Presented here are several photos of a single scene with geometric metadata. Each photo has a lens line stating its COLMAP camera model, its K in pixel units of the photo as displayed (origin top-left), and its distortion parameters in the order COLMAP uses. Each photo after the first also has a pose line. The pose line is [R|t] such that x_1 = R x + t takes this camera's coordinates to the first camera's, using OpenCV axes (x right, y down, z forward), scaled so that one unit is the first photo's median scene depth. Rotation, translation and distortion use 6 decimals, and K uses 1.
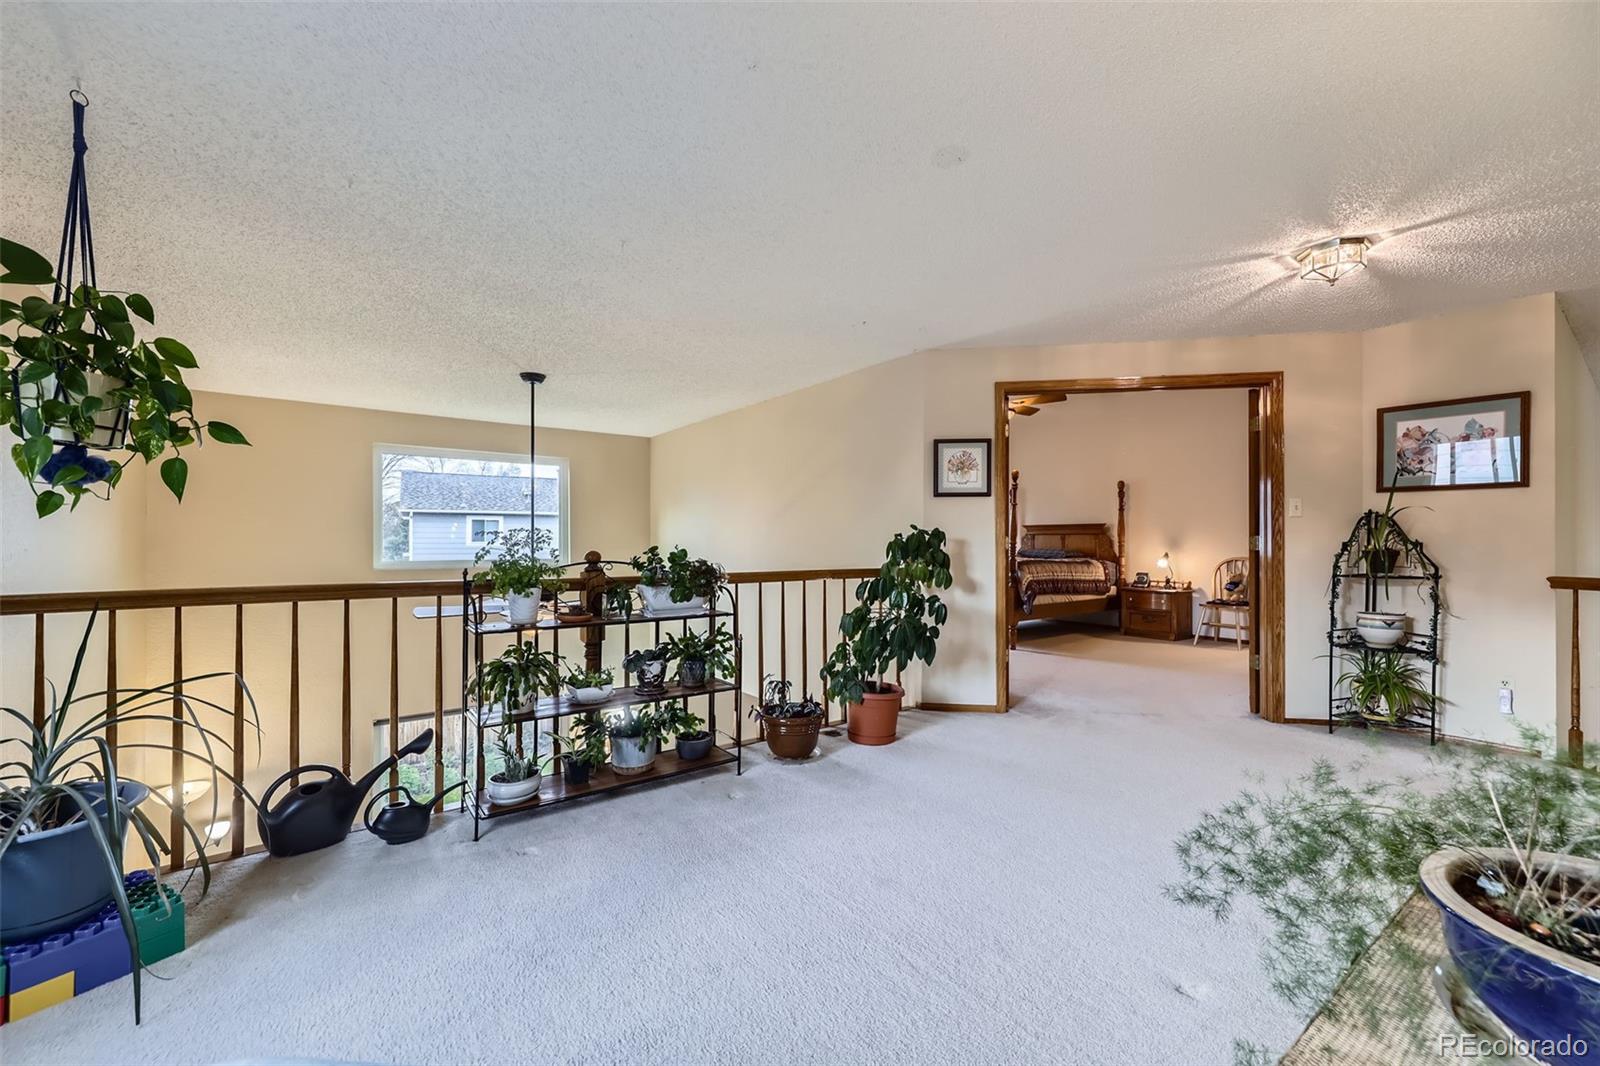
lens RADIAL K [[635.9, 0, 789.8], [0, 635.9, 542.0], [0, 0, 1]] dist [0.006508, 0.000409]
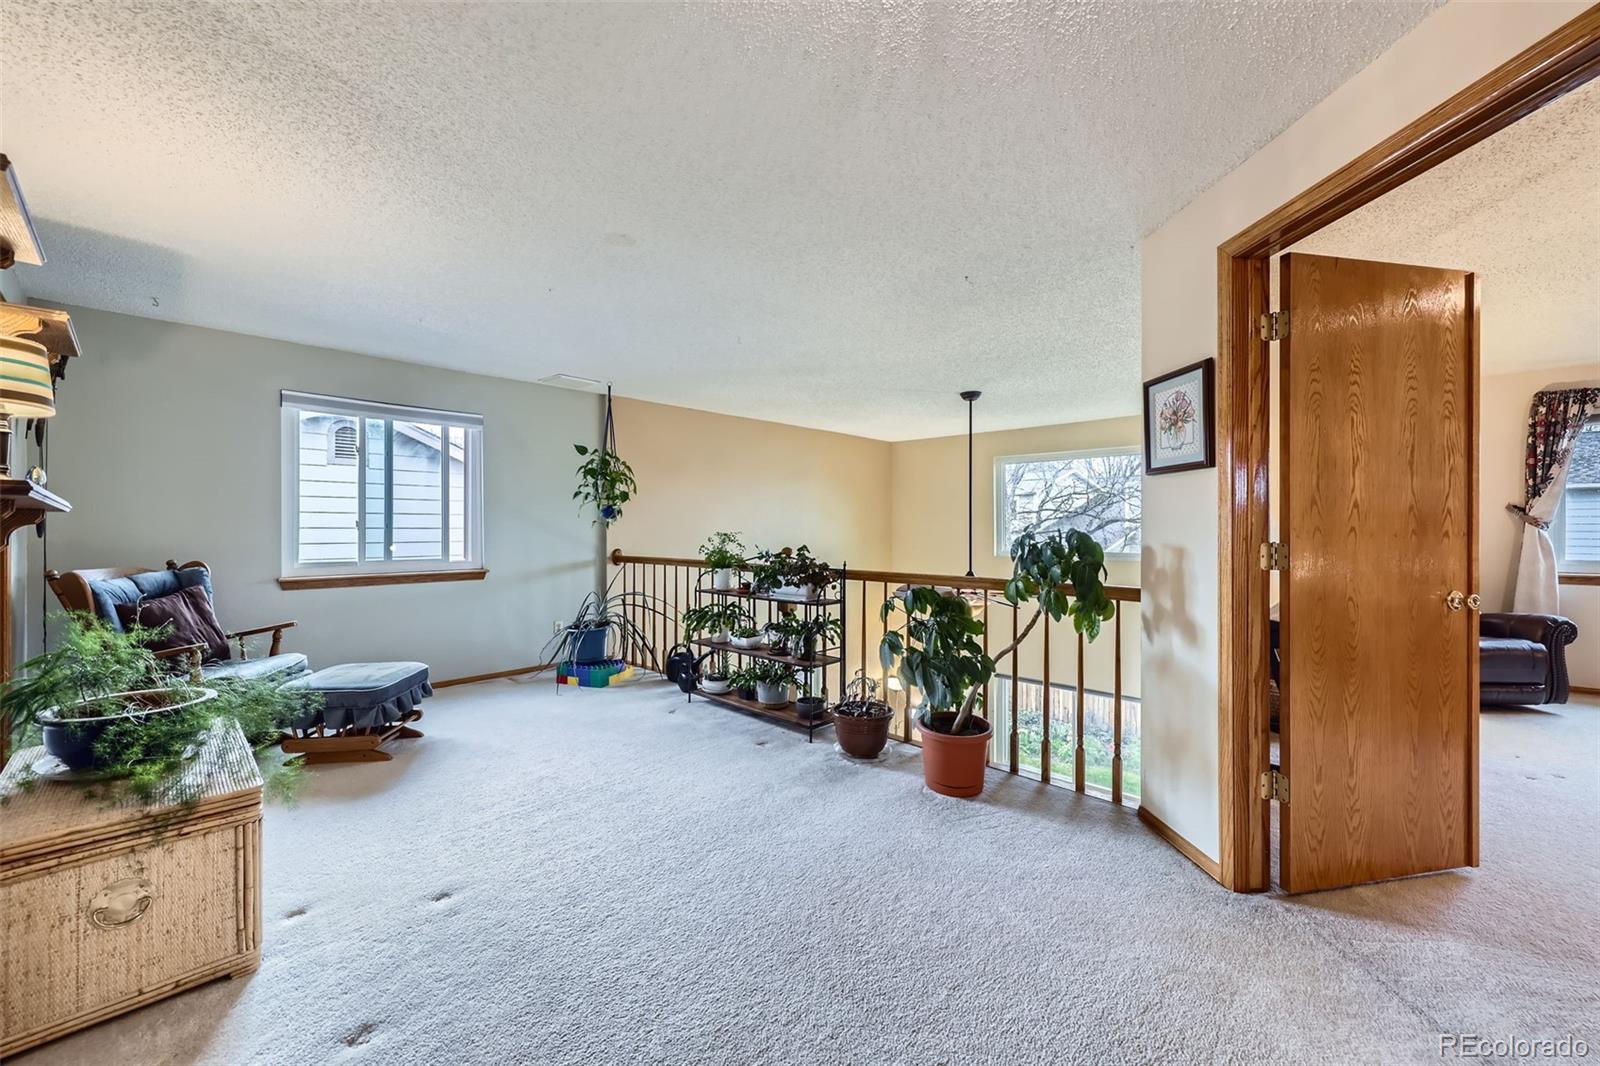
lens RADIAL K [[635.9, 0, 800.9], [0, 635.9, 526.8], [0, 0, 1]] dist [0.006508, 0.000409]
pose [[0.171125, -0.001413, -0.985248, 0.452998], [-0.000524, 0.999999, -0.001525, -0.011958], [0.985249, 0.000777, 0.171124, 0.330536]]
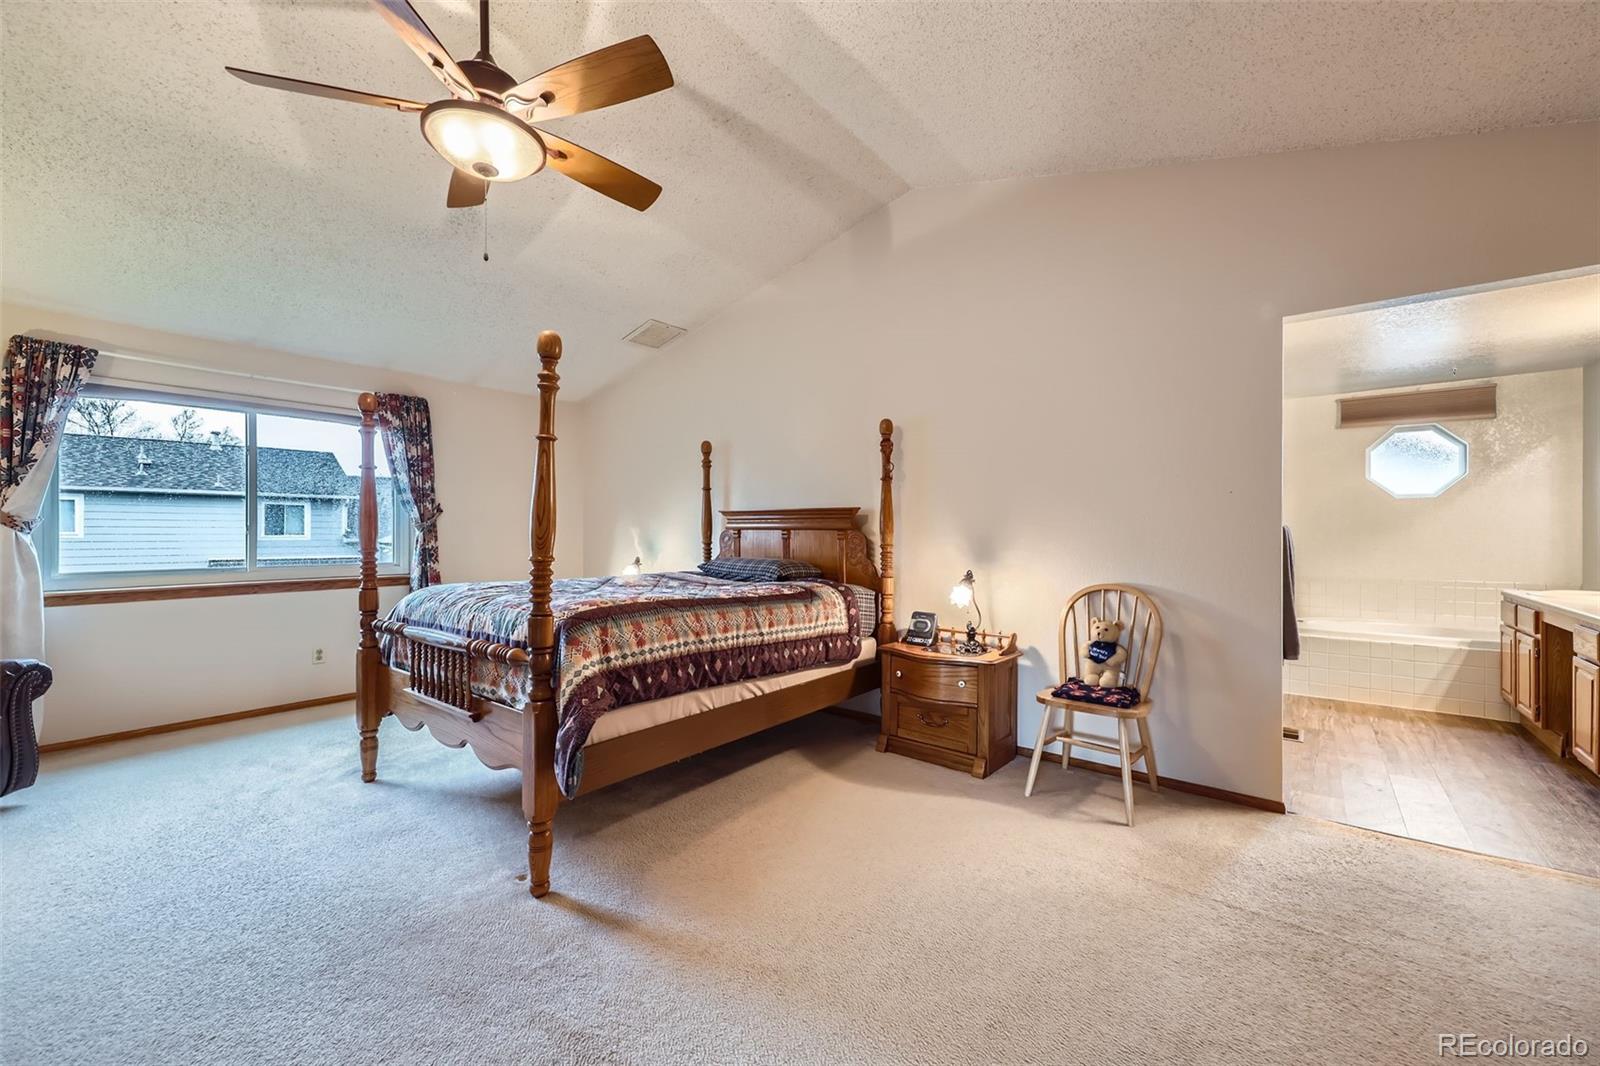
lens RADIAL K [[635.9, 0, 804.4], [0, 635.9, 530.2], [0, 0, 1]] dist [0.006508, 0.000409]
pose [[0.965108, 0.001638, 0.261846, 0.359753], [-0.001457, 0.999999, -0.000885, -0.012330], [-0.261847, 0.000473, 0.965109, 0.593642]]
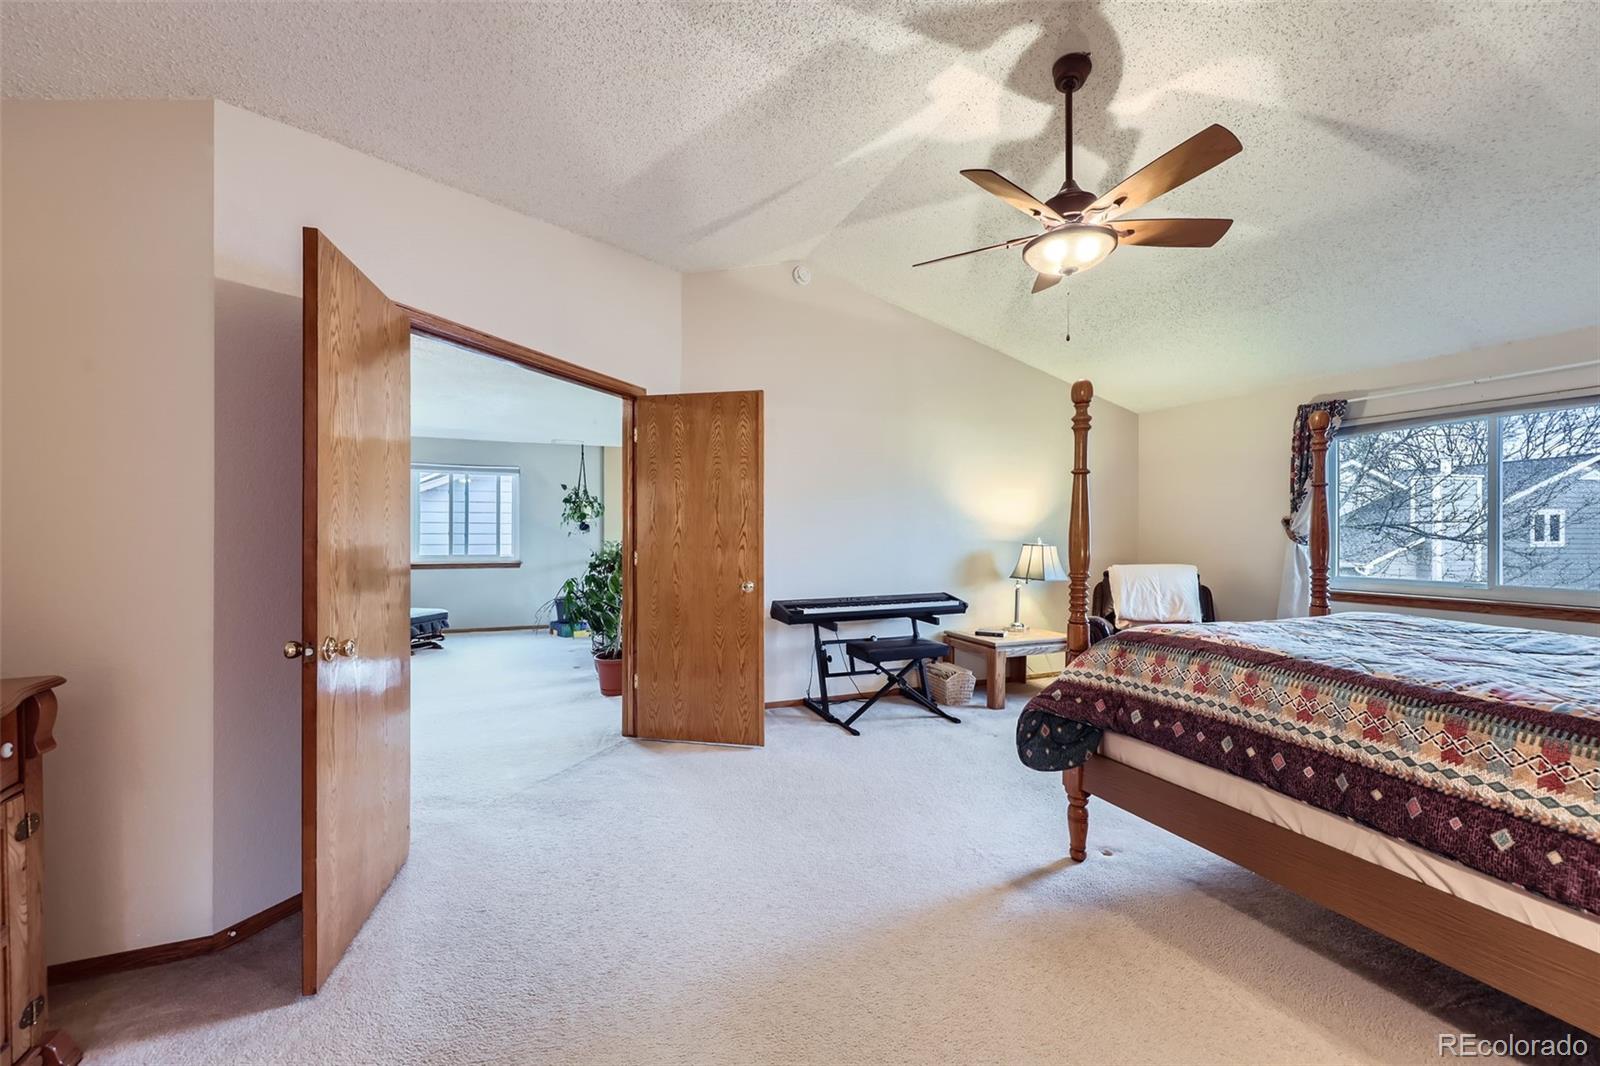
lens RADIAL K [[635.9, 0, 789.1], [0, 635.9, 537.2], [0, 0, 1]] dist [0.006508, 0.000409]
pose [[-0.241294, 0.008340, -0.970416, 0.689886], [-0.003331, 0.999950, 0.009422, -0.021980], [0.970446, 0.005506, -0.241254, 0.839113]]
